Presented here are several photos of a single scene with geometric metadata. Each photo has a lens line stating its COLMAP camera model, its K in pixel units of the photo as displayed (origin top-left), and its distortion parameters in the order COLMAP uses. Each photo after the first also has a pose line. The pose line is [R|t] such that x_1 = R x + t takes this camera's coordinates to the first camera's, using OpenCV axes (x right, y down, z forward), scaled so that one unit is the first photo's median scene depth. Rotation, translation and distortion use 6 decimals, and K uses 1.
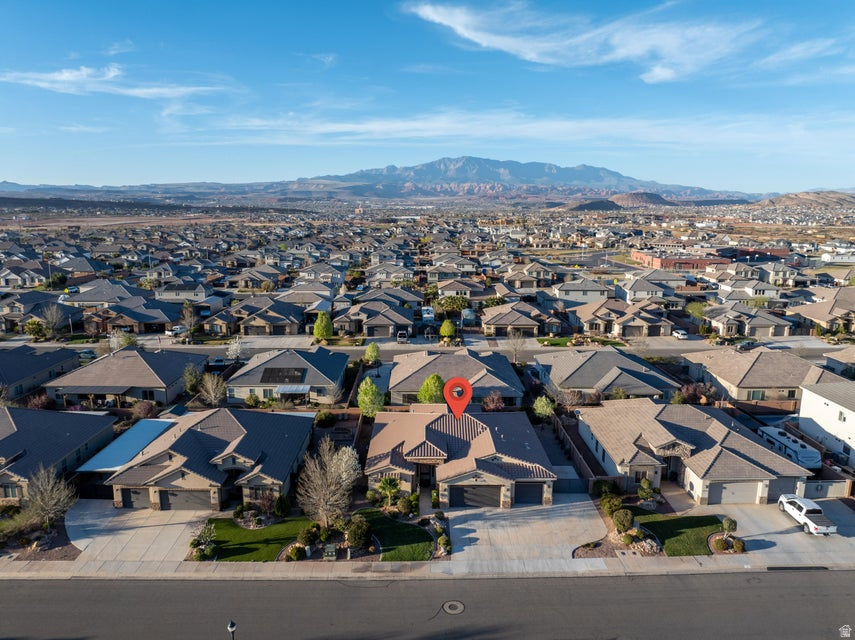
lens RADIAL K [[601.5, 0, 430.0], [0, 601.5, 320.4], [0, 0, 1]] dist [-0.036961, 0.003992]
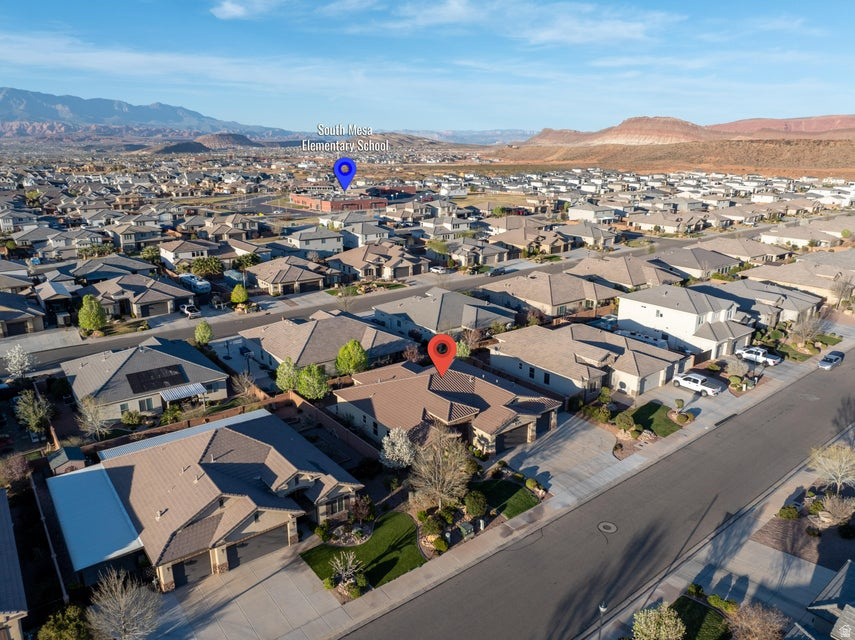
lens RADIAL K [[601.5, 0, 430.0], [0, 601.5, 320.4], [0, 0, 1]] dist [-0.036961, 0.003992]
pose [[0.796281, -0.167790, 0.581191, -0.399946], [0.113086, 0.985114, 0.129465, -0.046423], [-0.594262, -0.037366, 0.803403, 0.143545]]
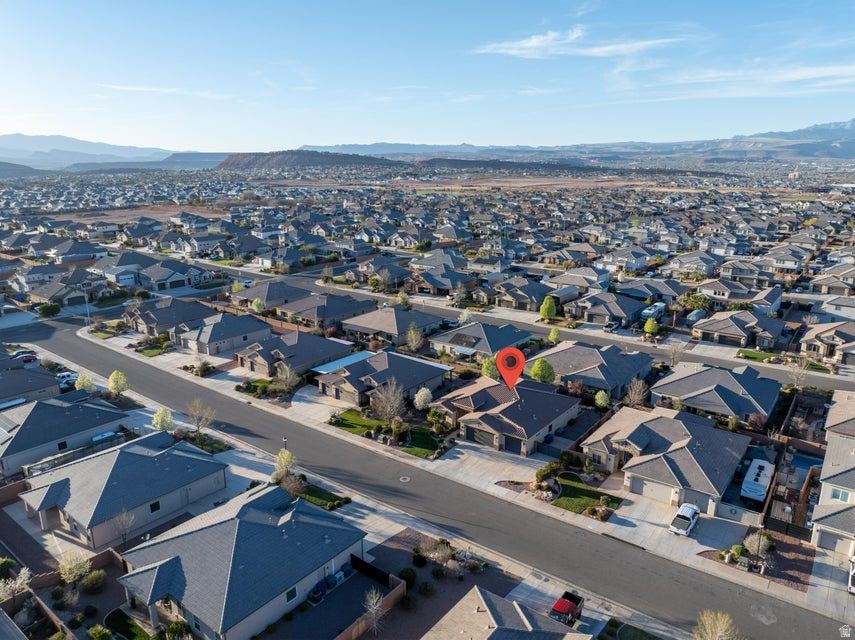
lens RADIAL K [[601.5, 0, 430.0], [0, 601.5, 320.4], [0, 0, 1]] dist [-0.036961, 0.003992]
pose [[0.785762, 0.152518, -0.599431, 0.539335], [-0.113801, 0.988226, 0.102267, -0.091840], [0.607970, -0.012142, 0.793867, -0.190224]]
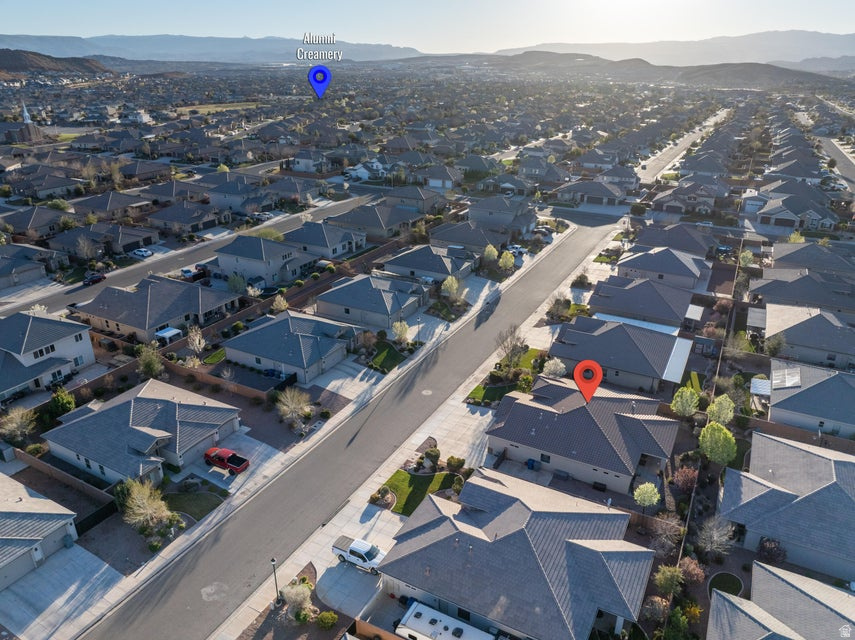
lens RADIAL K [[601.5, 0, 430.0], [0, 601.5, 320.4], [0, 0, 1]] dist [-0.036961, 0.003992]
pose [[-0.487850, 0.340880, -0.803619, 0.782506], [-0.170085, 0.865839, 0.470525, -0.345396], [0.856197, 0.366229, -0.364421, 0.808652]]
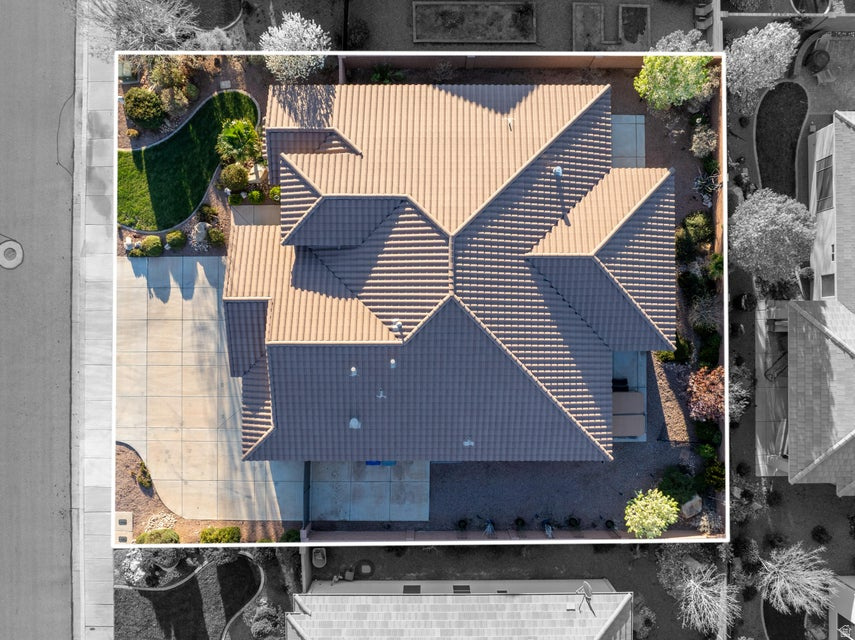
lens RADIAL K [[601.5, 0, 430.0], [0, 601.5, 320.4], [0, 0, 1]] dist [-0.036961, 0.003992]
pose [[-0.014033, 0.999852, -0.009921, 0.059260], [-0.200341, 0.006909, 0.979702, -0.171342], [0.979626, 0.015736, 0.200214, 0.662146]]
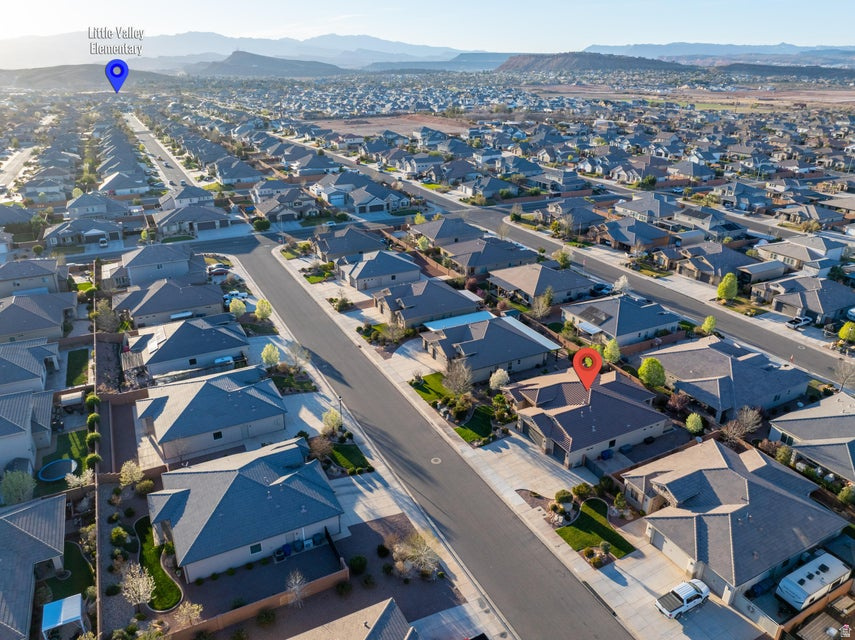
lens RADIAL K [[601.5, 0, 430.0], [0, 601.5, 320.4], [0, 0, 1]] dist [-0.036961, 0.003992]
pose [[0.444801, 0.350397, -0.824242, 0.686500], [-0.169708, 0.936595, 0.306577, -0.242023], [0.879404, 0.003515, 0.476063, 0.042744]]
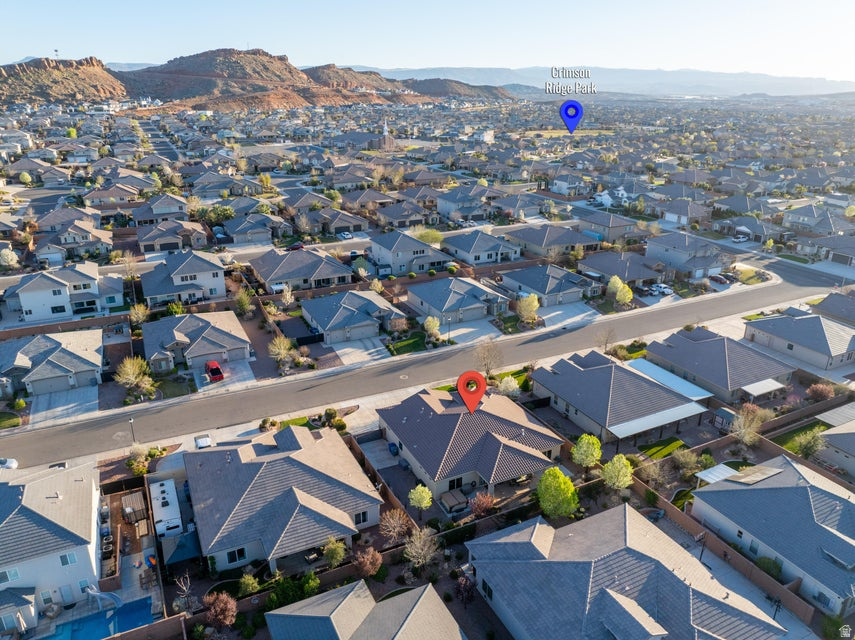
lens RADIAL K [[601.5, 0, 430.0], [0, 601.5, 320.4], [0, 0, 1]] dist [-0.036961, 0.003992]
pose [[-0.902825, 0.143884, -0.405221, 0.409322], [-0.091815, 0.856123, 0.508550, -0.424969], [0.420091, 0.496337, -0.759719, 1.292384]]
